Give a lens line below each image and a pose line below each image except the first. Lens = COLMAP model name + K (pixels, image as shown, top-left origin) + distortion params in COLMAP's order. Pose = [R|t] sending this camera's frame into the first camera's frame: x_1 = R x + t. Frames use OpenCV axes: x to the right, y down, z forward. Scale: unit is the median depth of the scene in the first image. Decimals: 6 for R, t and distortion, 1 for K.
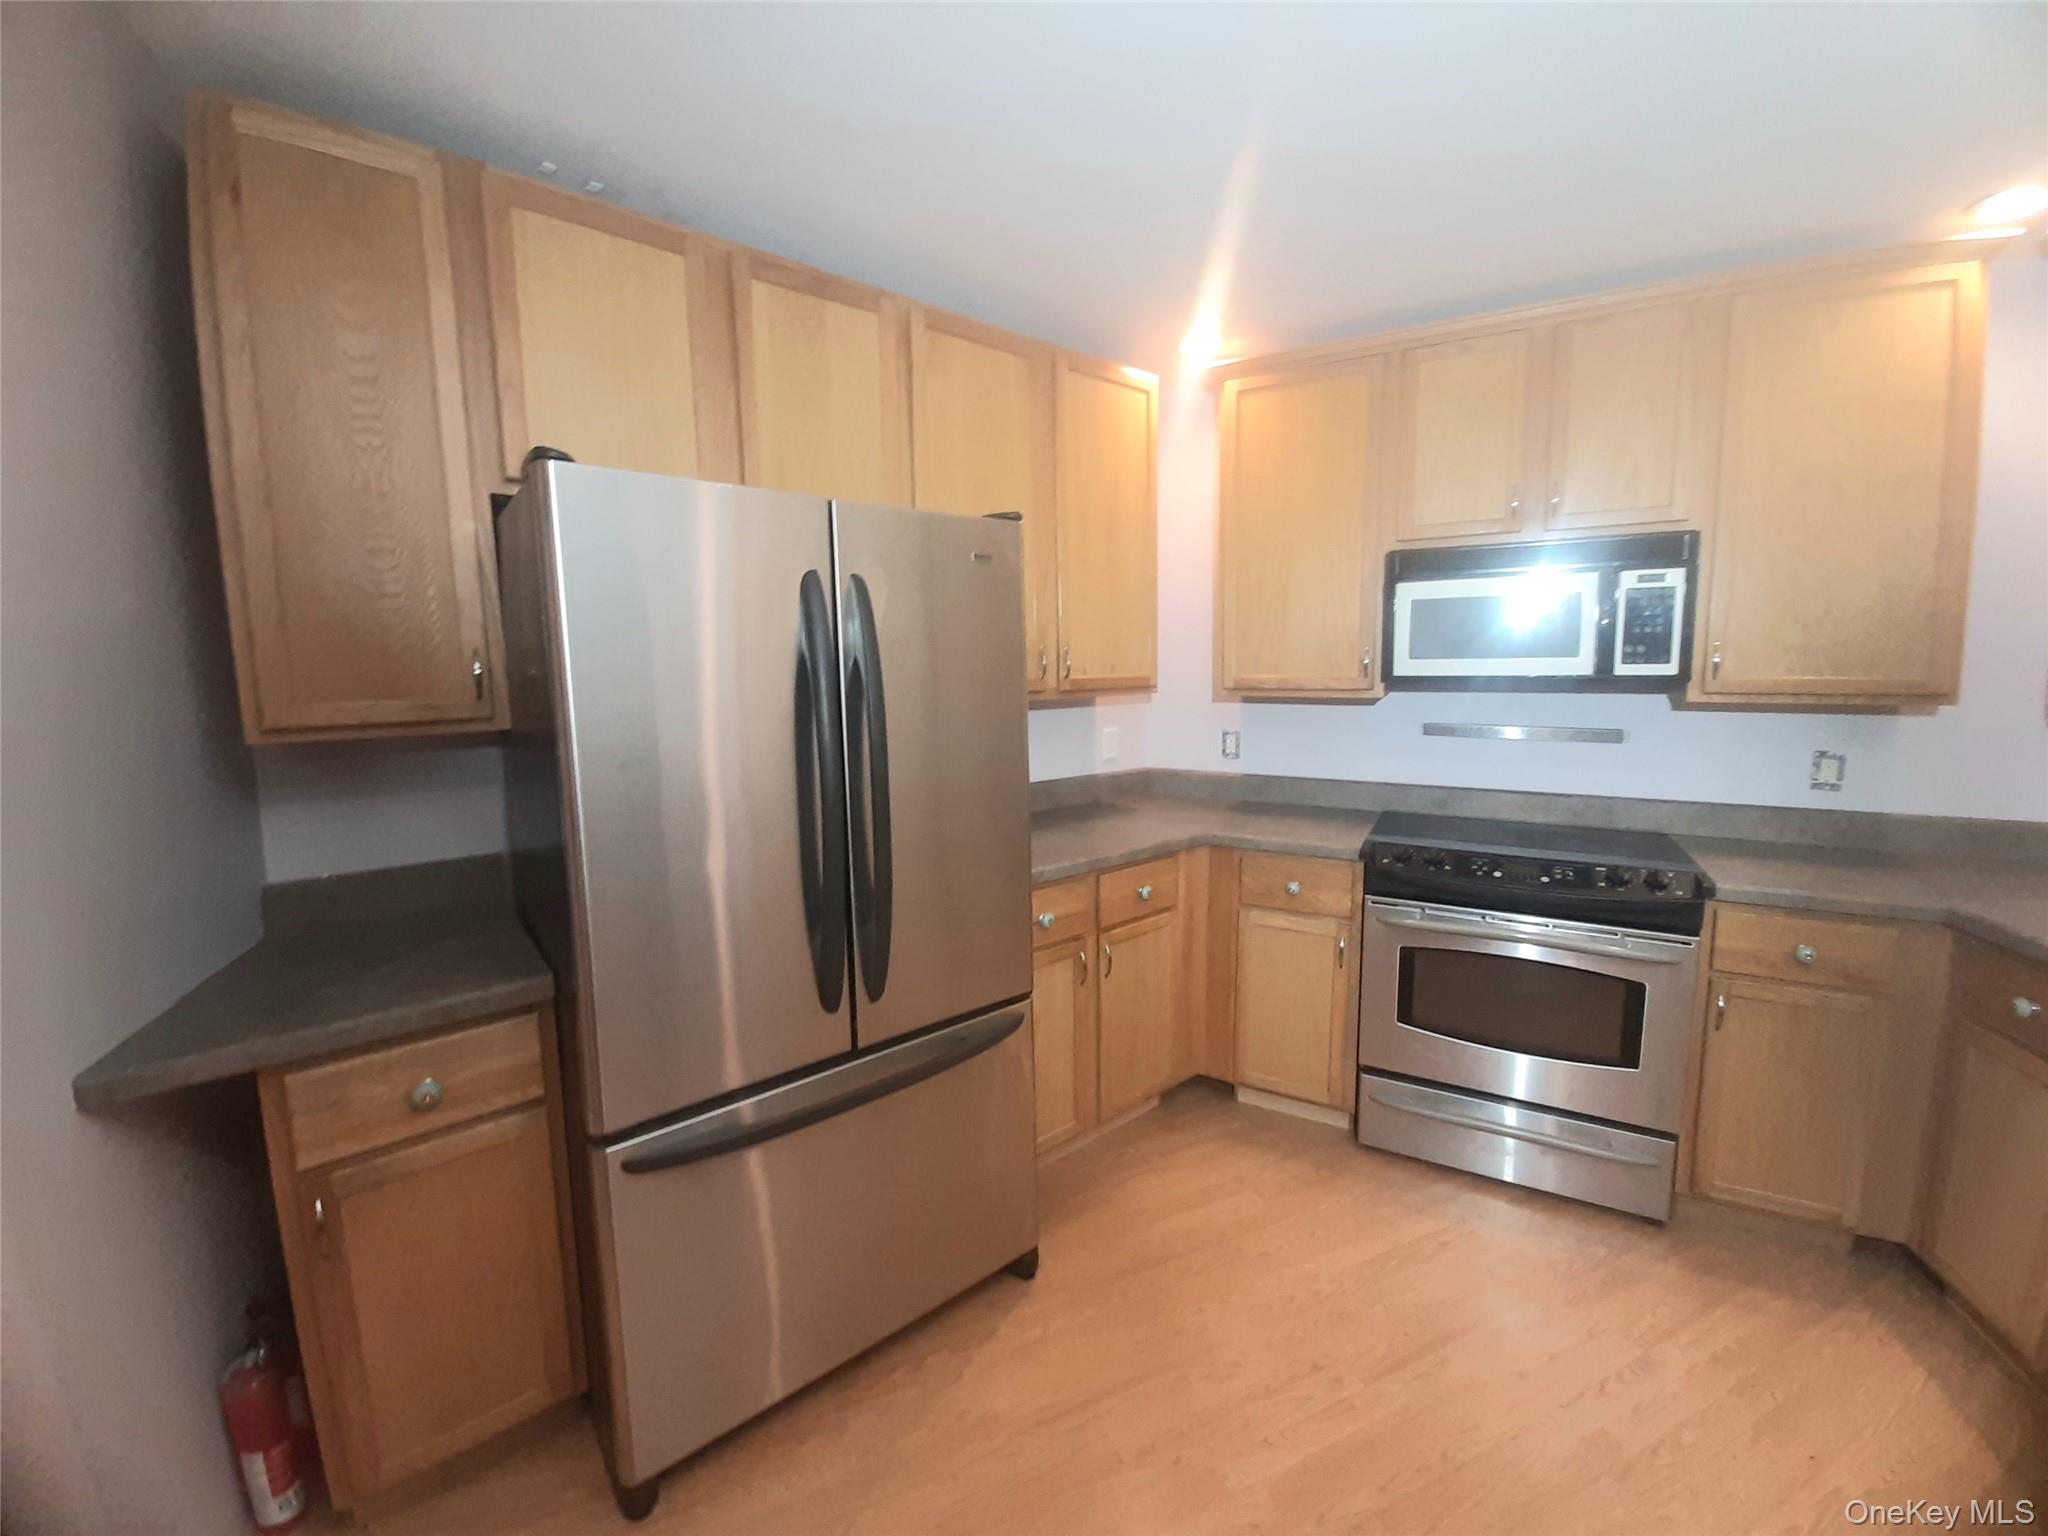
lens RADIAL K [[811.4, 0, 1034.1], [0, 811.4, 753.0], [0, 0, 1]] dist [0.001012, -0.000235]
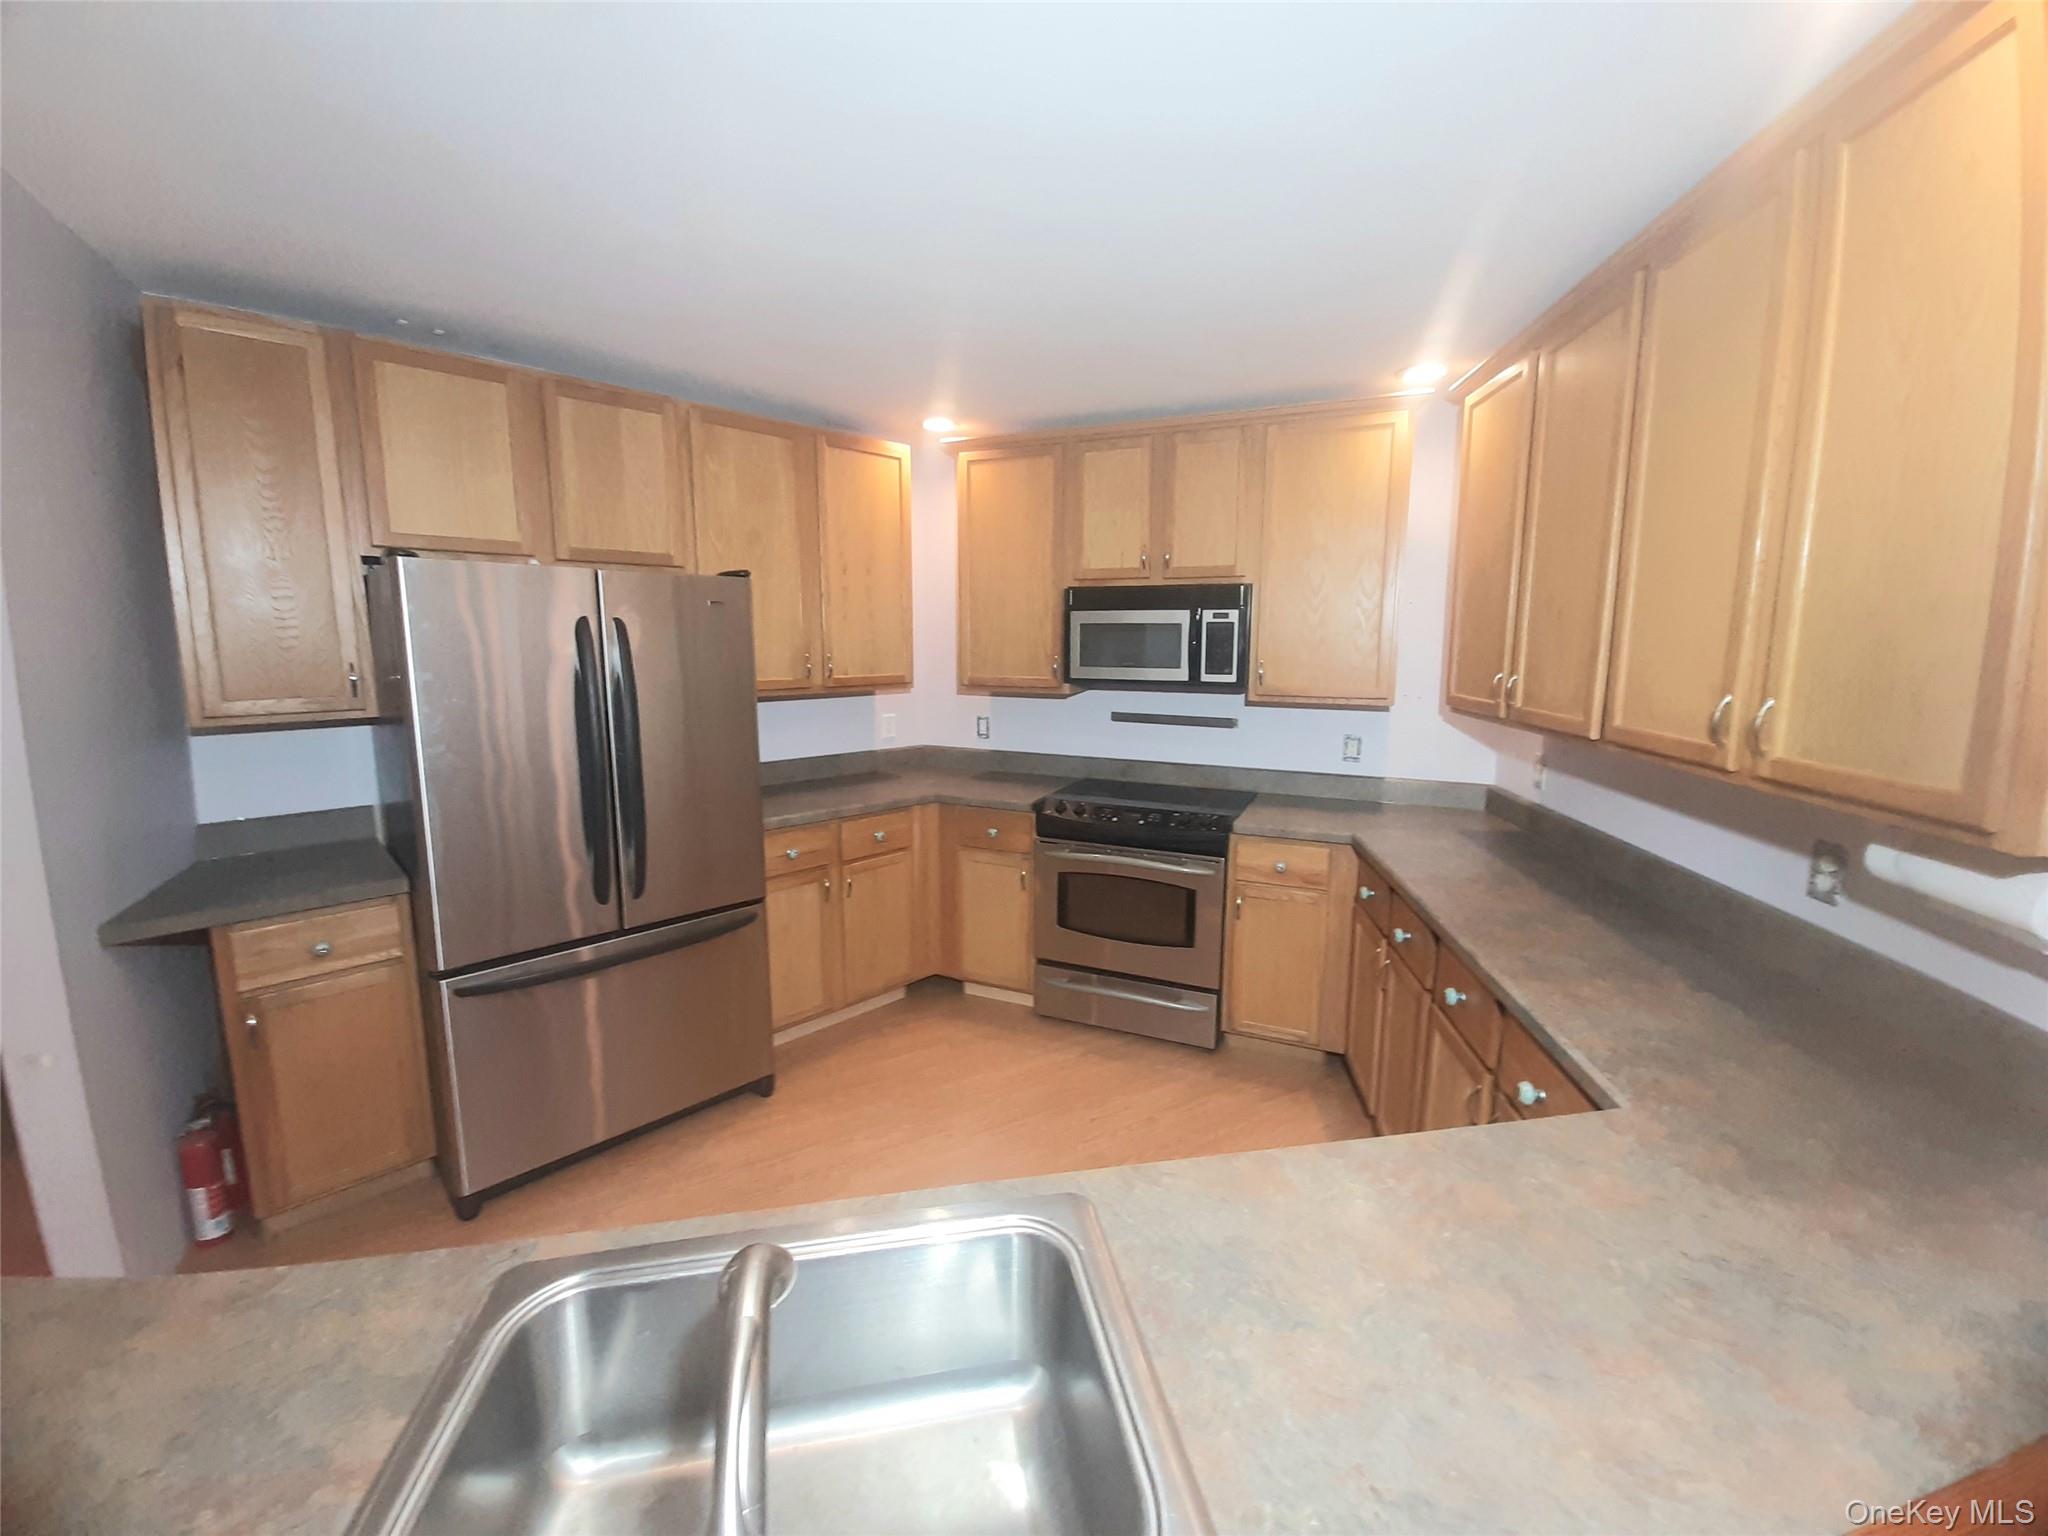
lens RADIAL K [[809.5, 0, 1031.1], [0, 809.5, 746.3], [0, 0, 1]] dist [-0.000591, 0.000092]
pose [[0.995278, 0.002833, 0.097028, 0.287075], [-0.004606, 0.999826, 0.018051, -0.005676], [-0.096960, -0.018413, 0.995118, -0.421477]]
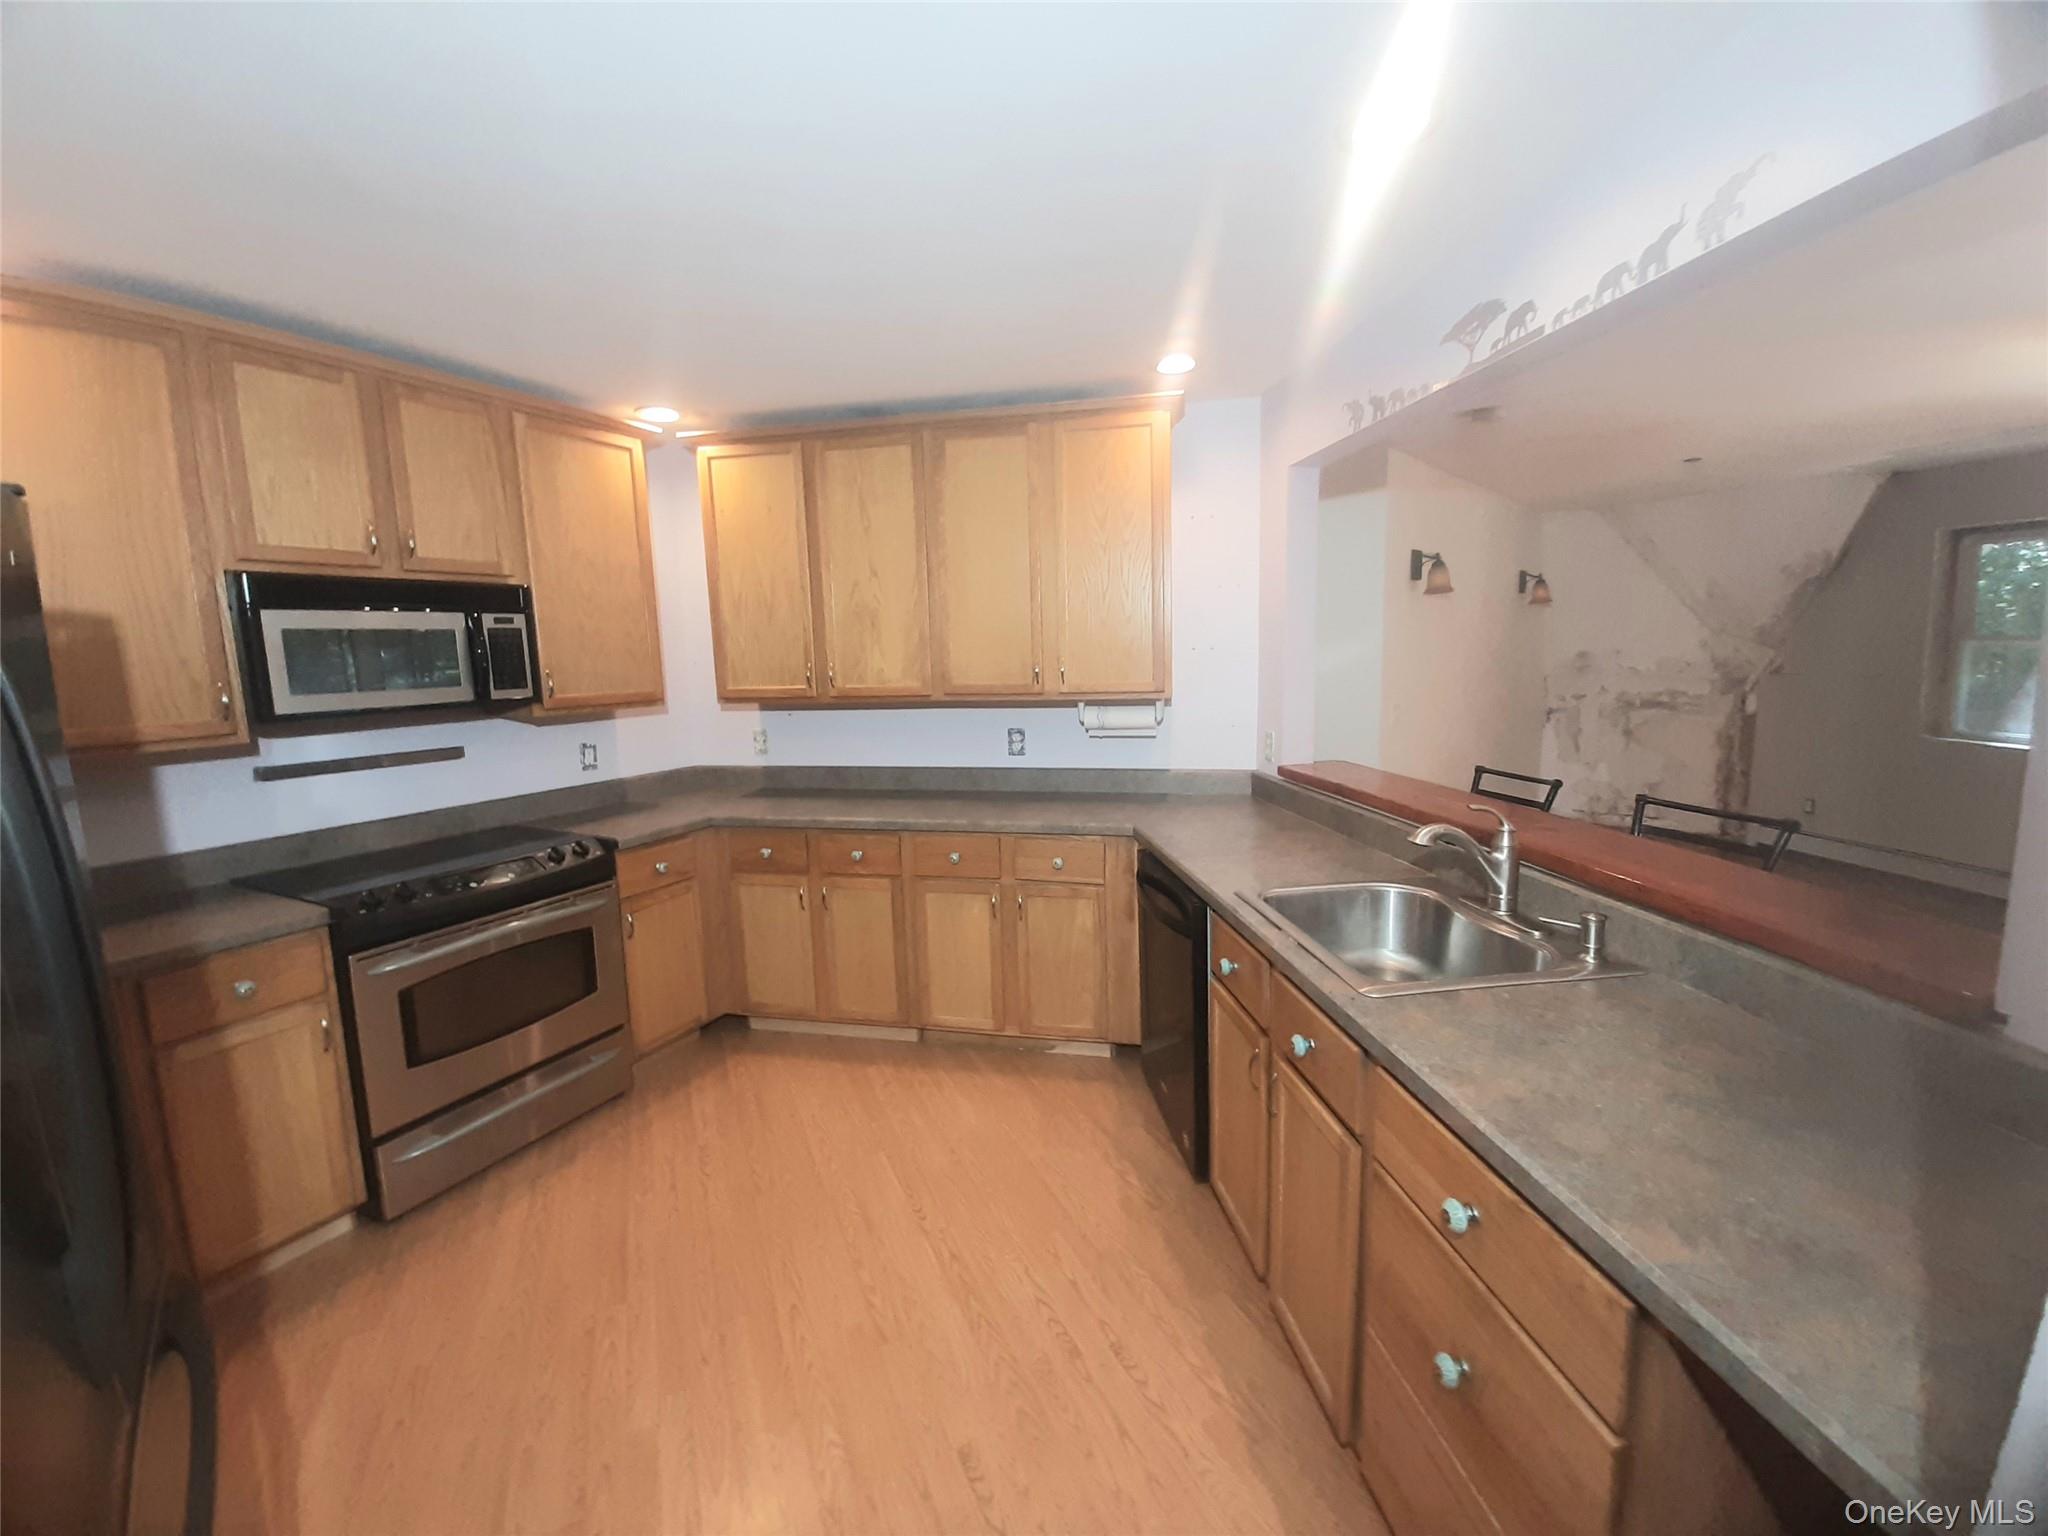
lens RADIAL K [[809.5, 0, 1031.1], [0, 809.5, 746.3], [0, 0, 1]] dist [-0.000591, 0.000092]
pose [[-0.014292, -0.113028, 0.993489, -0.516344], [0.147217, 0.982524, 0.113898, -0.048426], [-0.989001, 0.147887, 0.002598, 0.226176]]
